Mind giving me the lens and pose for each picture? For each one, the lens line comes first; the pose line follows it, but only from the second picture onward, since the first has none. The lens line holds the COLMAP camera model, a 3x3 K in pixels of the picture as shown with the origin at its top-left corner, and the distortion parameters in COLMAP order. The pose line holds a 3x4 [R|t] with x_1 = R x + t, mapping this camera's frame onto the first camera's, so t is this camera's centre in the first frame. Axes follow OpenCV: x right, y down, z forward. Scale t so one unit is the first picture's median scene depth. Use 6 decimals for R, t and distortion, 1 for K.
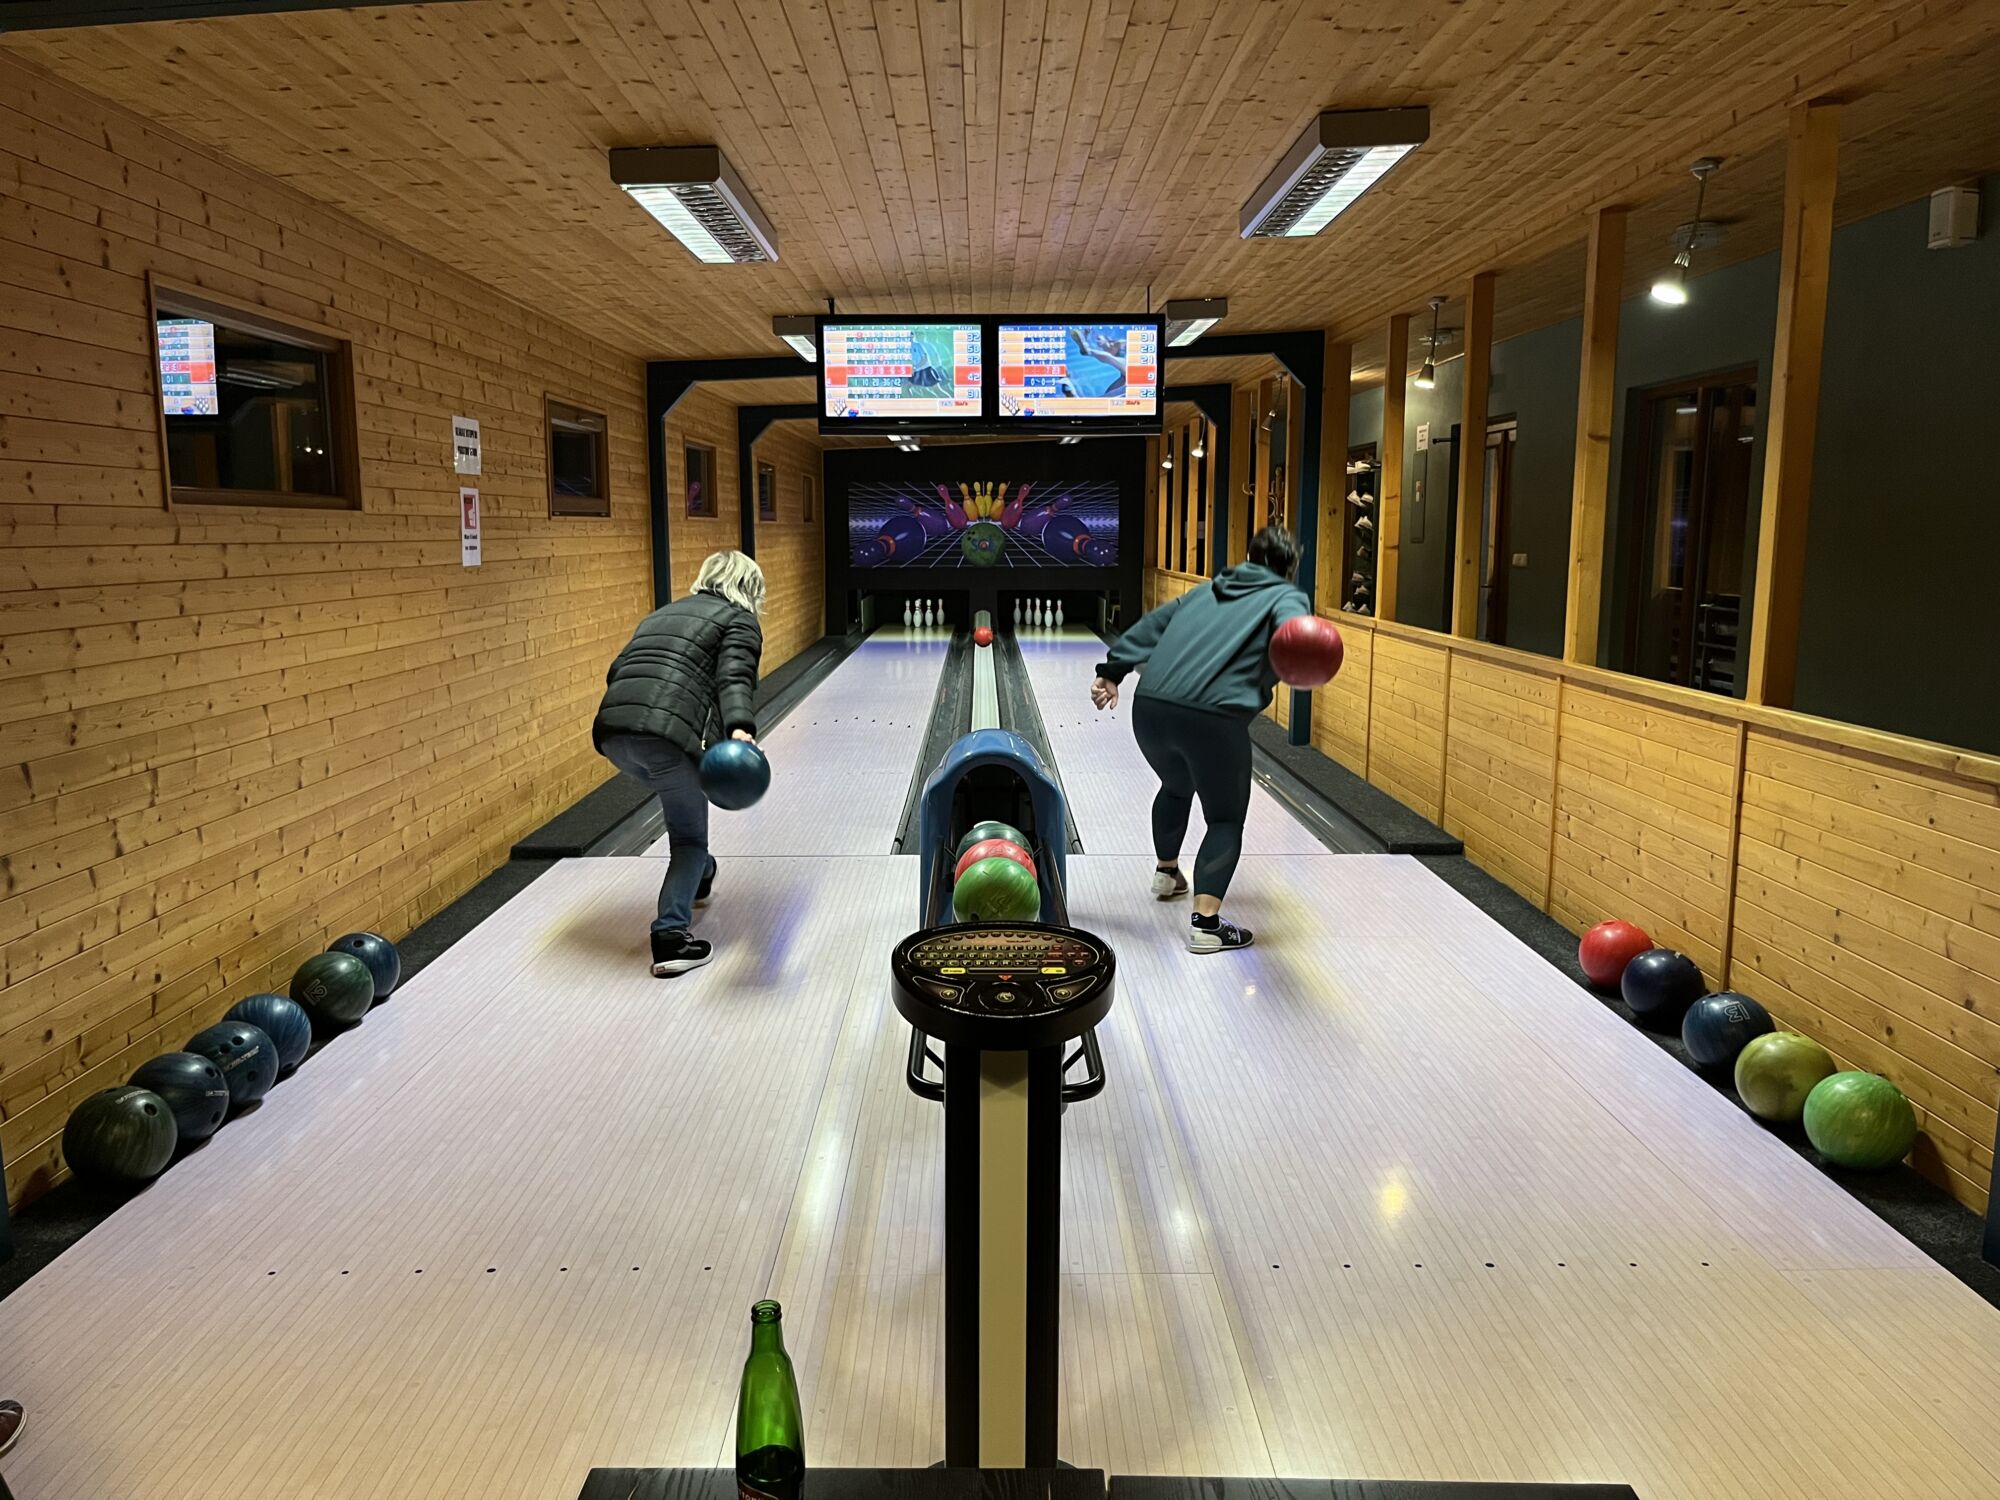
lens RADIAL K [[1520.7, 0, 1000.0], [0, 1520.7, 750.0], [0, 0, 1]] dist [0.058723, -0.080797]
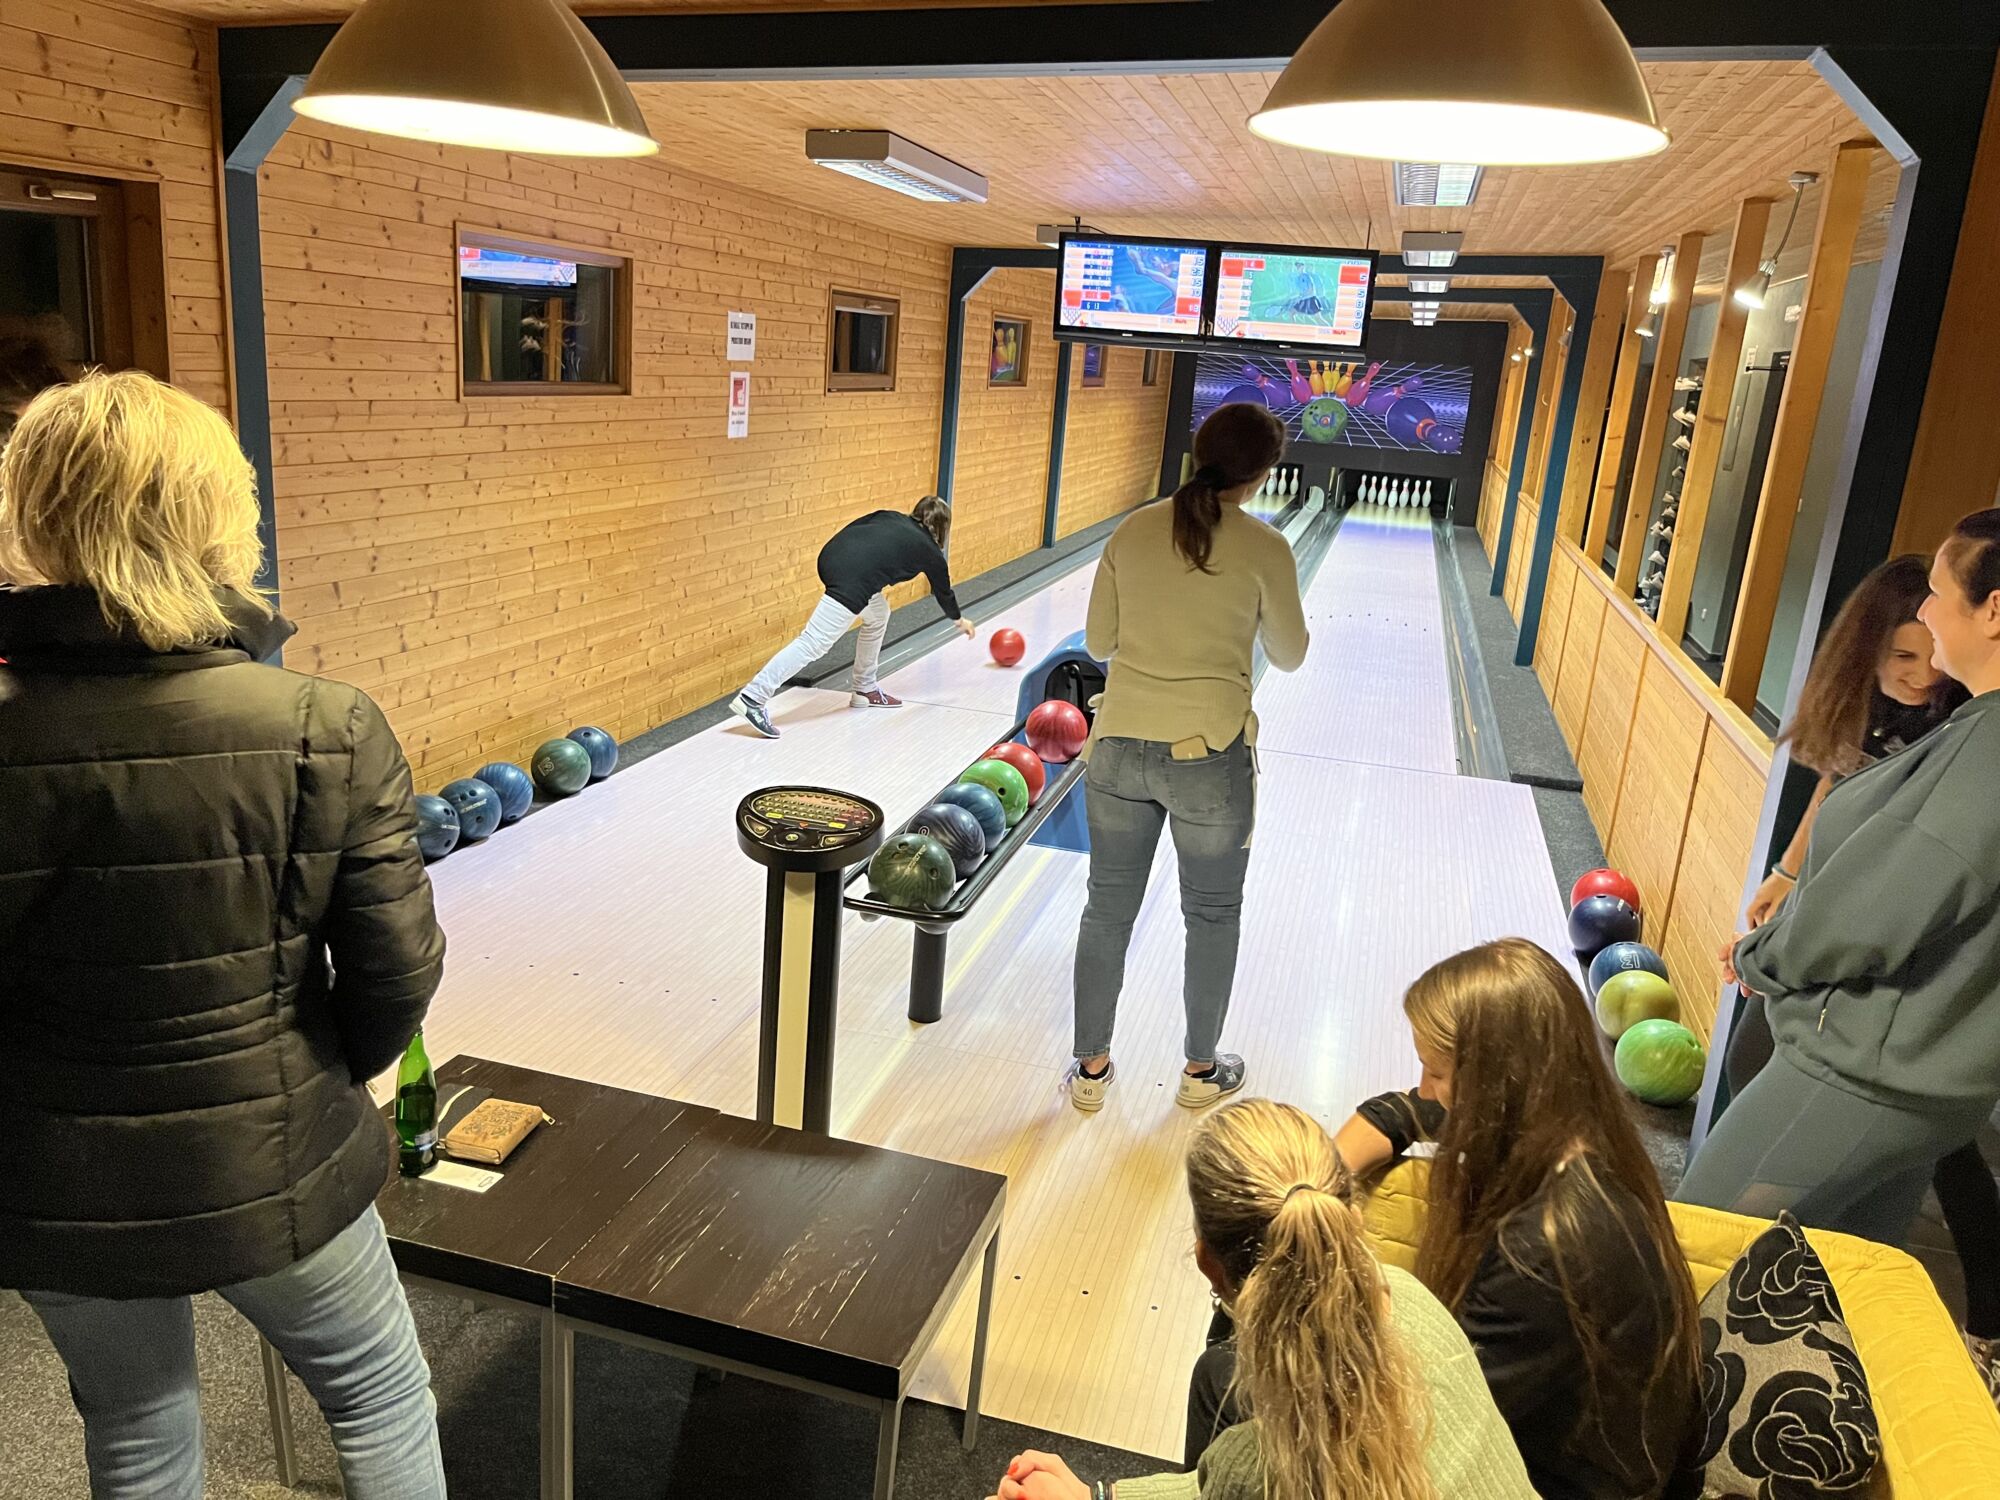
lens RADIAL K [[1520.7, 0, 1000.0], [0, 1520.7, 750.0], [0, 0, 1]] dist [0.058723, -0.080797]
pose [[0.961048, 0.140537, -0.237985, 0.207750], [-0.115875, 0.986620, 0.114693, -0.046131], [0.250920, -0.082649, 0.964473, -0.155145]]
